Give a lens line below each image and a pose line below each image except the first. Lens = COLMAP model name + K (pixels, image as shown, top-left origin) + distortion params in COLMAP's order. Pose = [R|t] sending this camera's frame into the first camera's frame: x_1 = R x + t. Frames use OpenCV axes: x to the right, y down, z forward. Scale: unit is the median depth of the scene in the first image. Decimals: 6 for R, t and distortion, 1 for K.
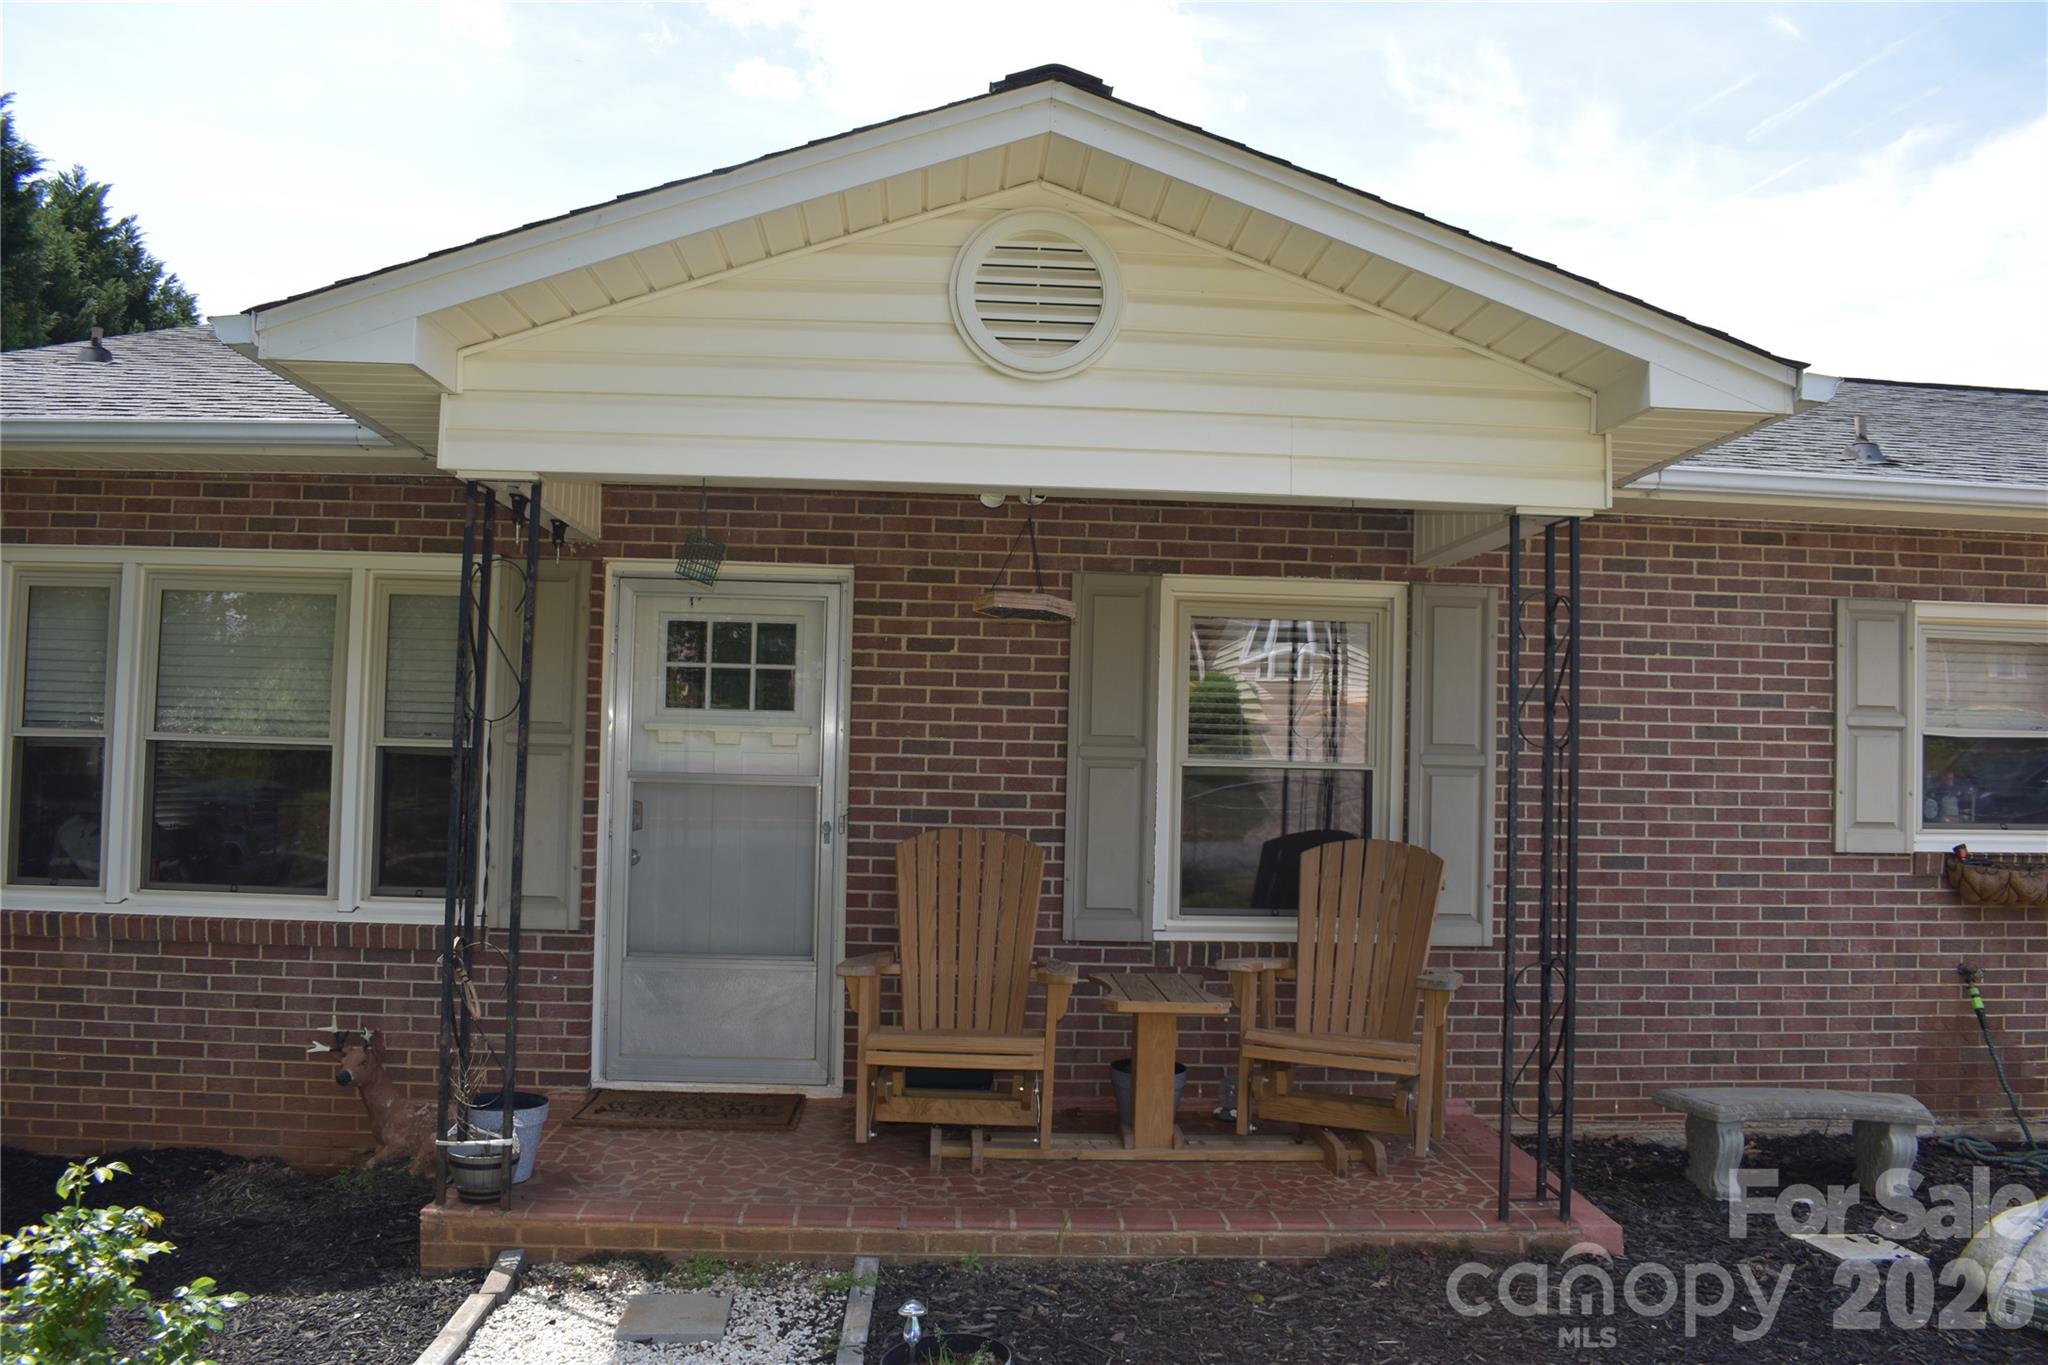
lens RADIAL K [[1591.9, 0, 1004.2], [0, 1591.9, 683.7], [0, 0, 1]] dist [-0.098363, 0.020830]
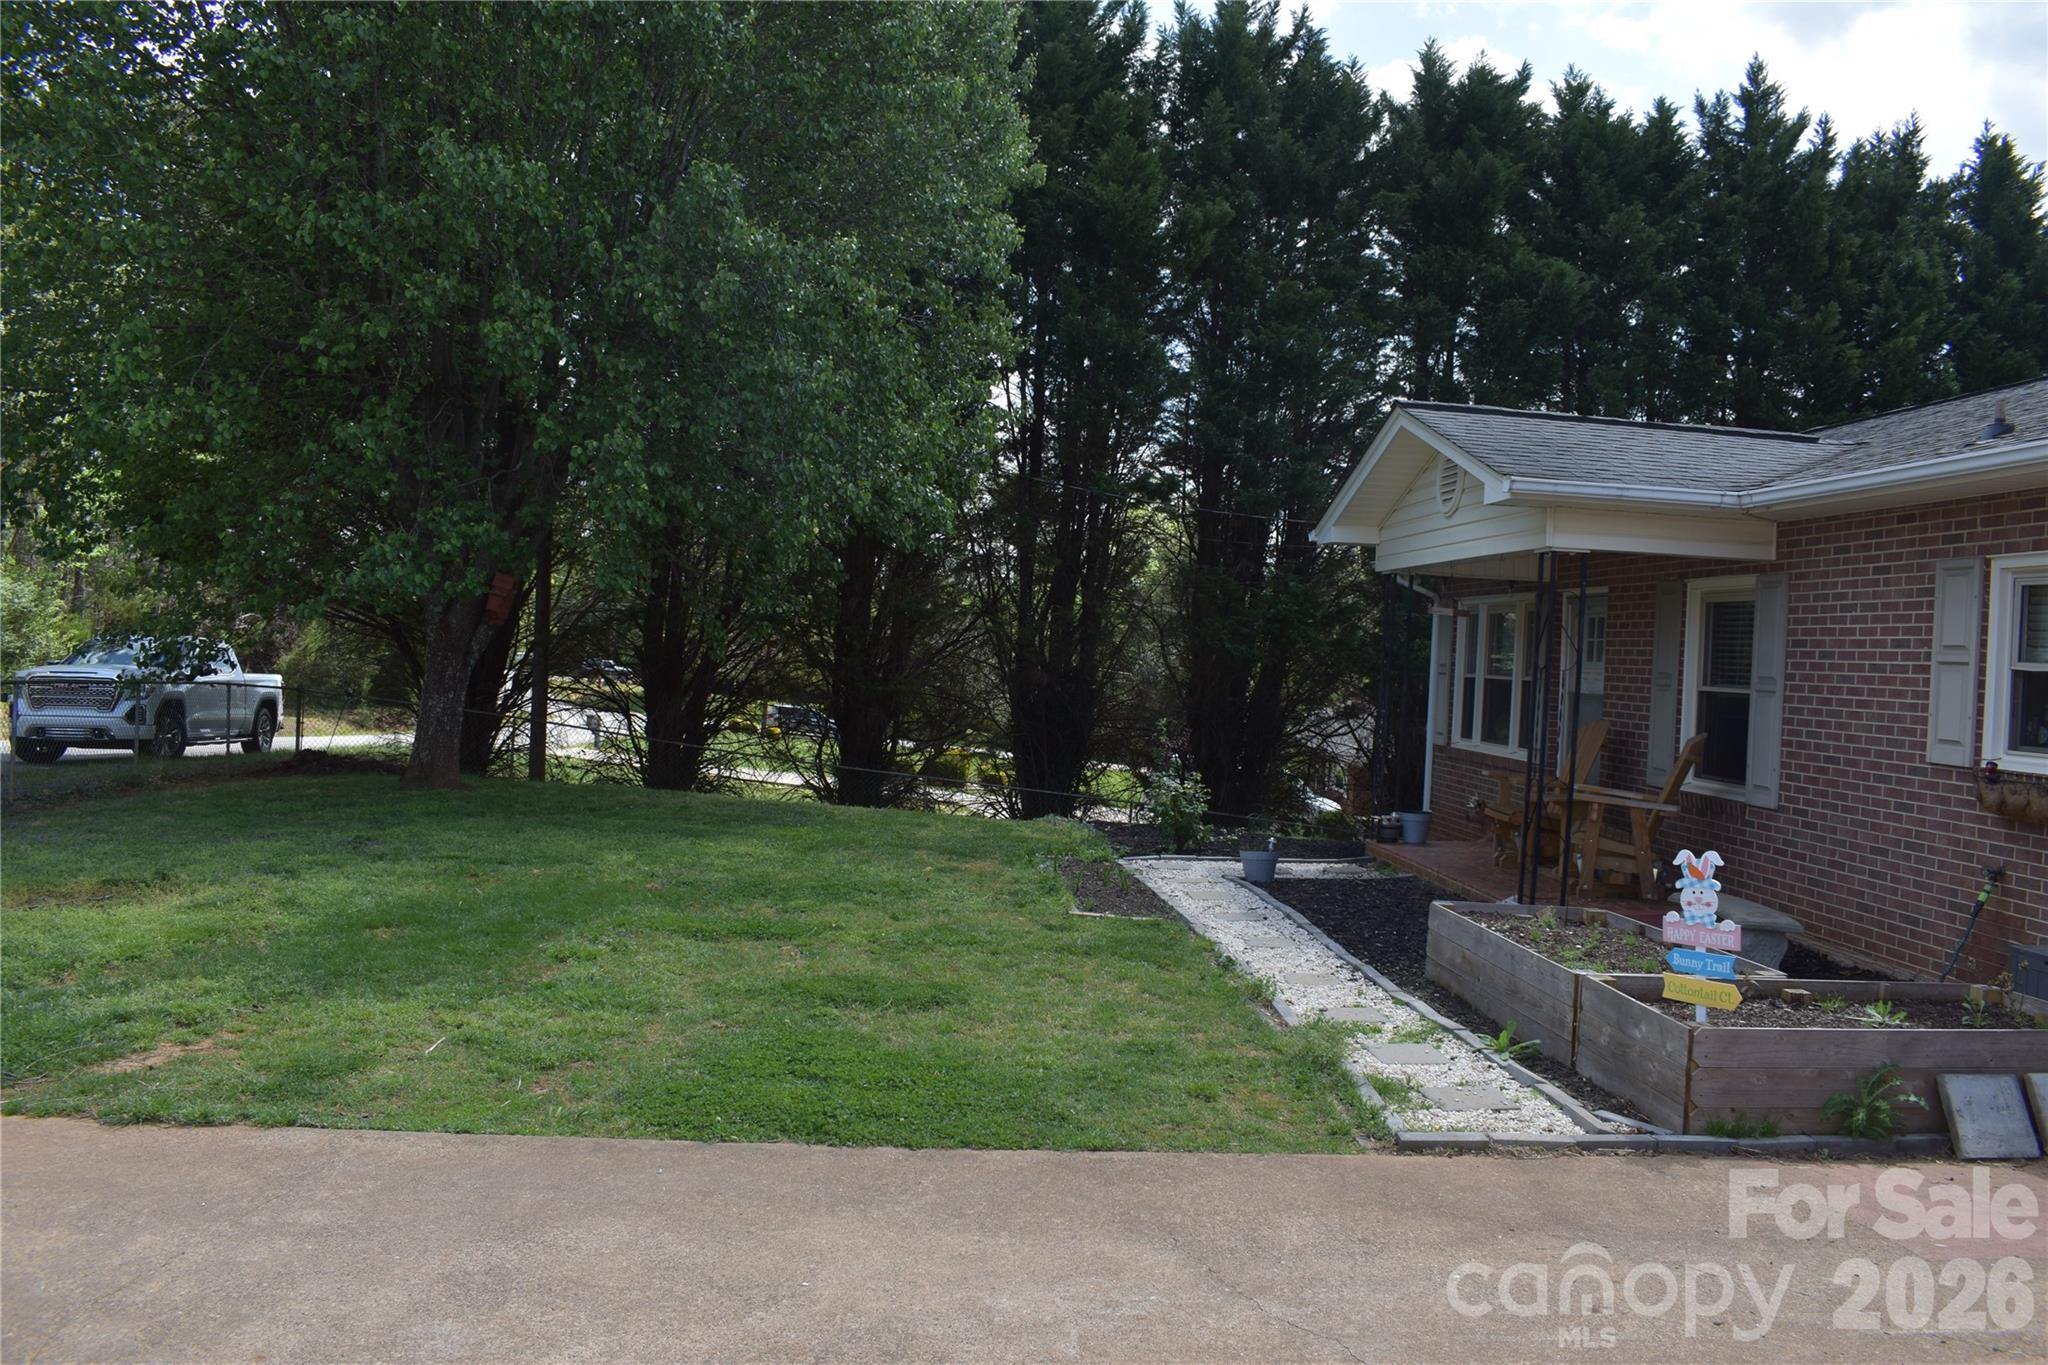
lens RADIAL K [[1591.9, 0, 1015.5], [0, 1591.9, 690.7], [0, 0, 1]] dist [-0.098363, 0.020830]
pose [[0.016354, 0.003760, -0.999859, 1.777351], [0.008580, 0.999956, 0.003901, 0.039156], [0.999829, -0.008642, 0.016321, 0.236390]]
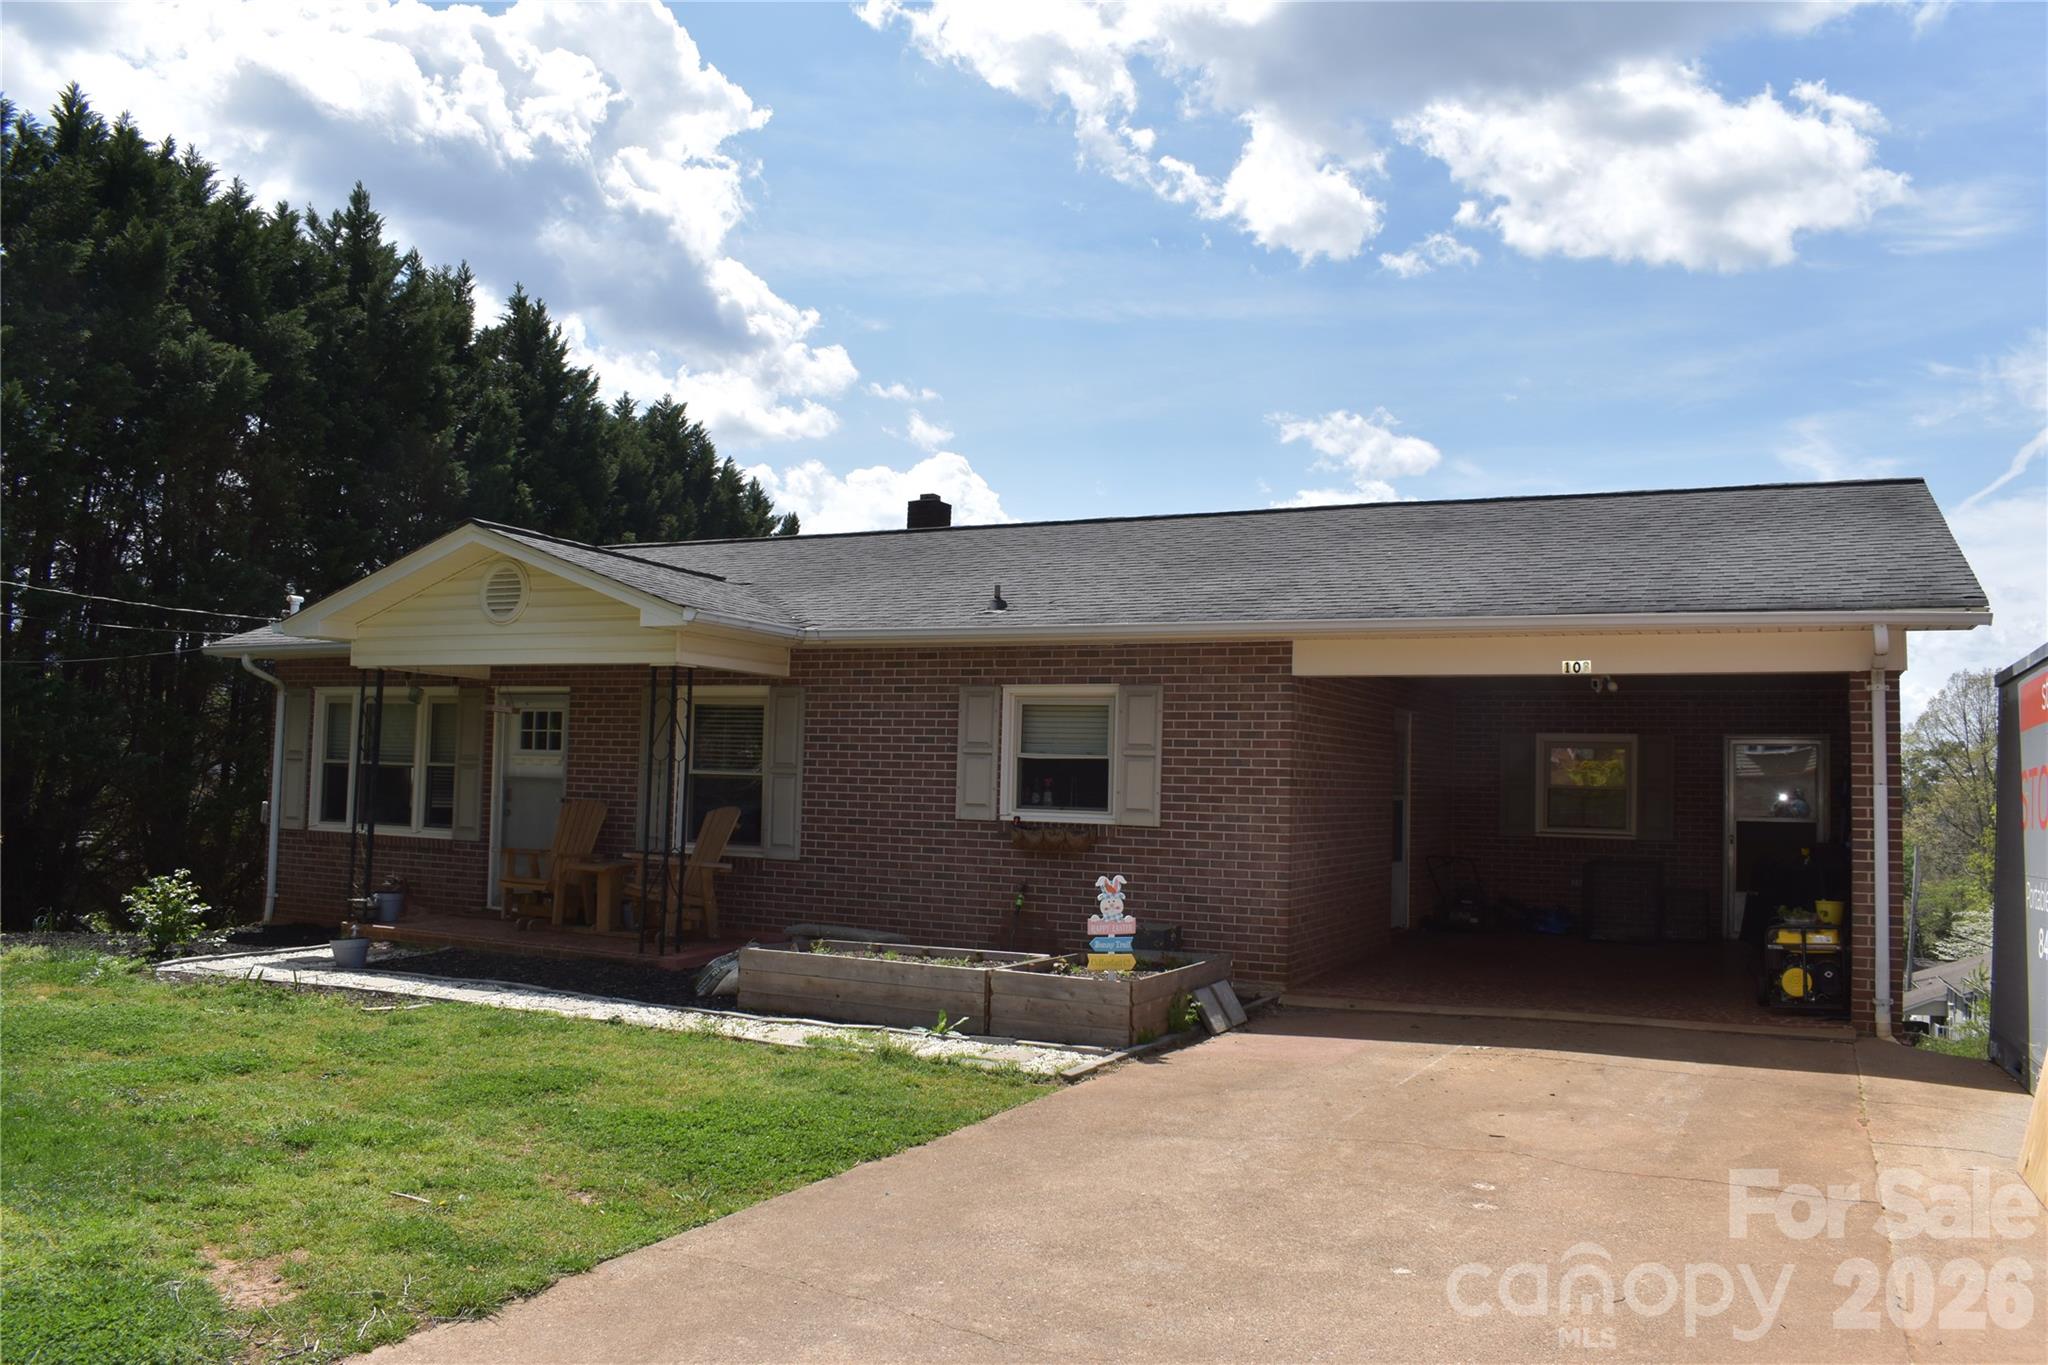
lens RADIAL K [[1591.9, 0, 1031.8], [0, 1591.9, 678.1], [0, 0, 1]] dist [-0.098363, 0.020830]
pose [[0.875335, -0.032191, -0.482445, 1.564779], [0.019593, 0.999323, -0.031130, -0.001860], [0.483120, 0.017797, 0.875373, -0.669176]]
